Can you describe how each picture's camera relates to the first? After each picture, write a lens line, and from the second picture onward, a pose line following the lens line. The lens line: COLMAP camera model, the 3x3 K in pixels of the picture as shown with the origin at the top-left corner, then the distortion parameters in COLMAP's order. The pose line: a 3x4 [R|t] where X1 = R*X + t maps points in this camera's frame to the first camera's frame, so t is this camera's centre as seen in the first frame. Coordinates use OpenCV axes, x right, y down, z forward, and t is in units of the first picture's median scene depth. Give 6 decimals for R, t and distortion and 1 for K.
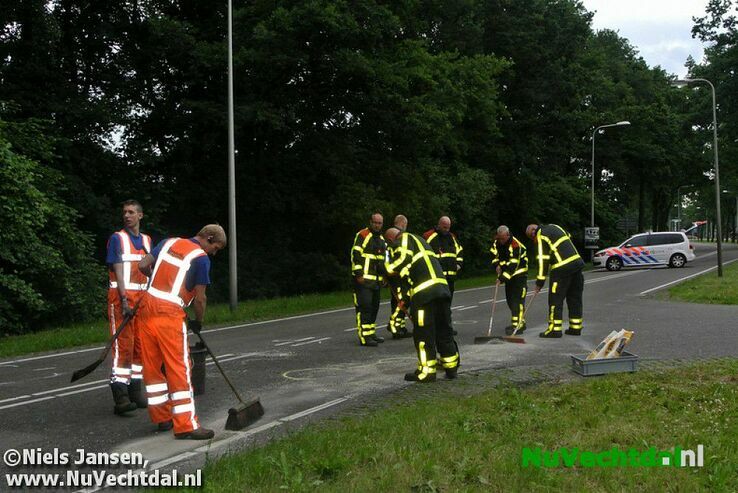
lens RADIAL K [[812.1, 0, 365.6], [0, 812.1, 245.1], [0, 0, 1]] dist [-0.057289, 0.000000]
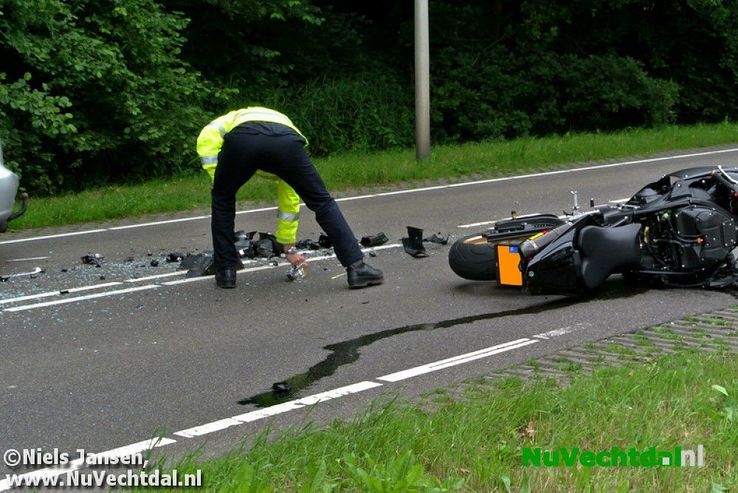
lens RADIAL K [[1429.4, 0, 364.4], [0, 1429.4, 243.0], [0, 0, 1]] dist [-0.033902, 0.000000]
pose [[0.968344, 0.033014, -0.247426, 0.023225], [0.000696, 0.990854, 0.134934, 0.005219], [0.249618, -0.130835, 0.959465, 0.047293]]
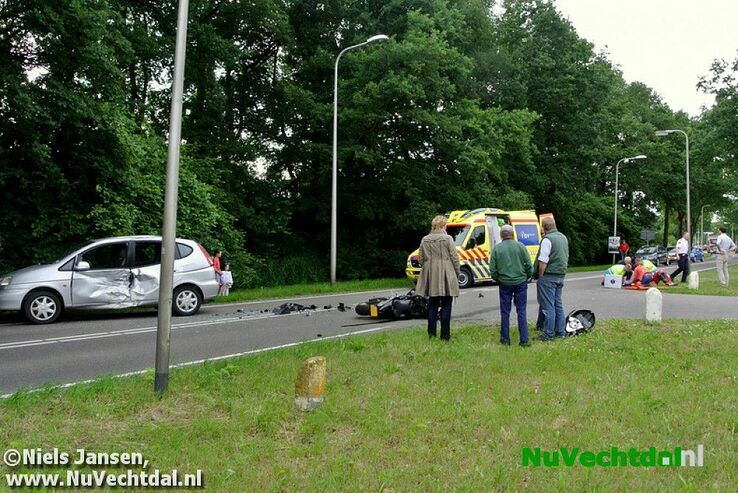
lens RADIAL K [[646.3, 0, 362.3], [0, 646.3, 243.9], [0, 0, 1]] dist [-0.068266, 0.008926]
pose [[0.990509, 0.027756, -0.134616, 0.032487], [-0.028063, 0.999606, -0.000382, 0.001660], [0.134553, 0.004156, 0.990898, -0.118115]]
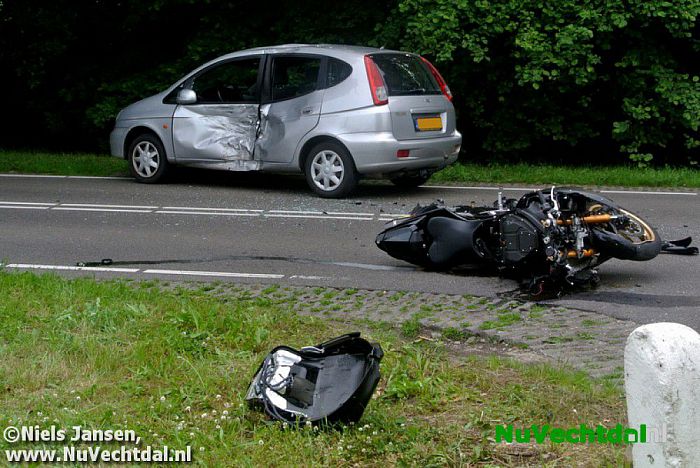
lens RADIAL K [[1051.8, 0, 350.3], [0, 1051.8, 233.0], [0, 0, 1]] dist [-0.017163, 0.000000]
pose [[0.285601, 0.184253, -0.940469, 0.228909], [-0.007078, 0.981723, 0.190185, -0.006101], [0.958322, -0.047660, 0.281686, 0.225498]]
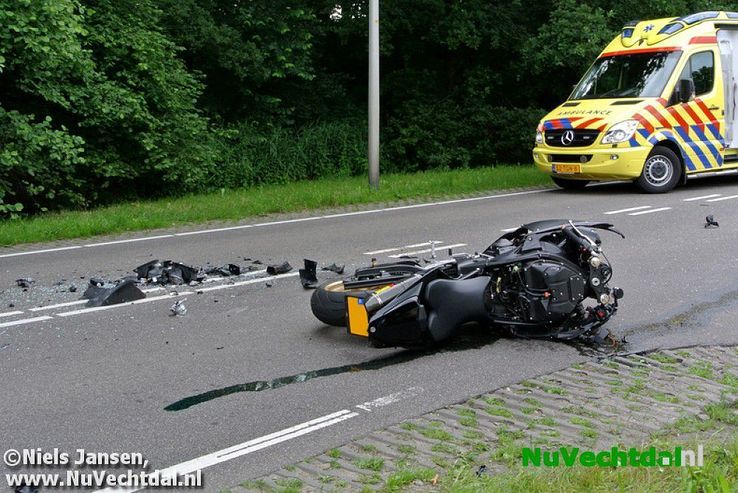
lens RADIAL K [[939.2, 0, 371.9], [0, 939.2, 244.2], [0, 0, 1]] dist [-0.047691, 0.000000]
pose [[0.964208, 0.056170, -0.259129, 0.031752], [-0.016545, 0.988145, 0.152631, 0.004547], [0.264630, -0.142881, 0.953706, 0.144221]]
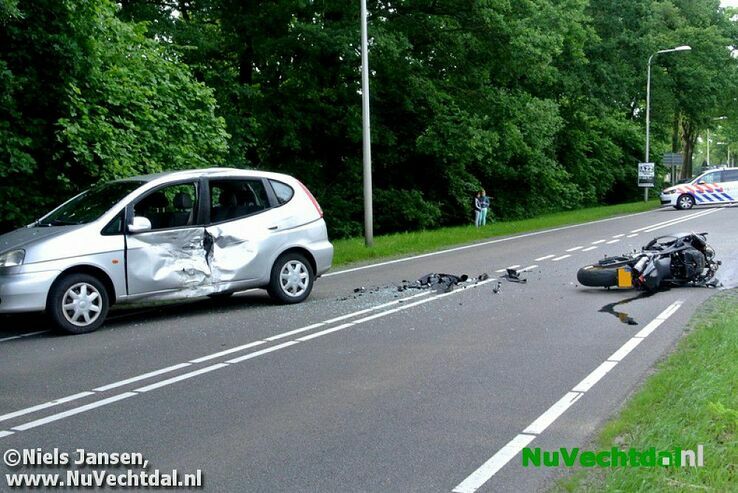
lens RADIAL K [[939.2, 0, 368.2], [0, 939.2, 251.2], [0, 0, 1]] dist [-0.047691, 0.000000]
pose [[0.998562, -0.006978, 0.053152, -0.146905], [0.003399, 0.997738, 0.067141, 0.008481], [-0.053500, -0.066864, 0.996327, -0.070614]]
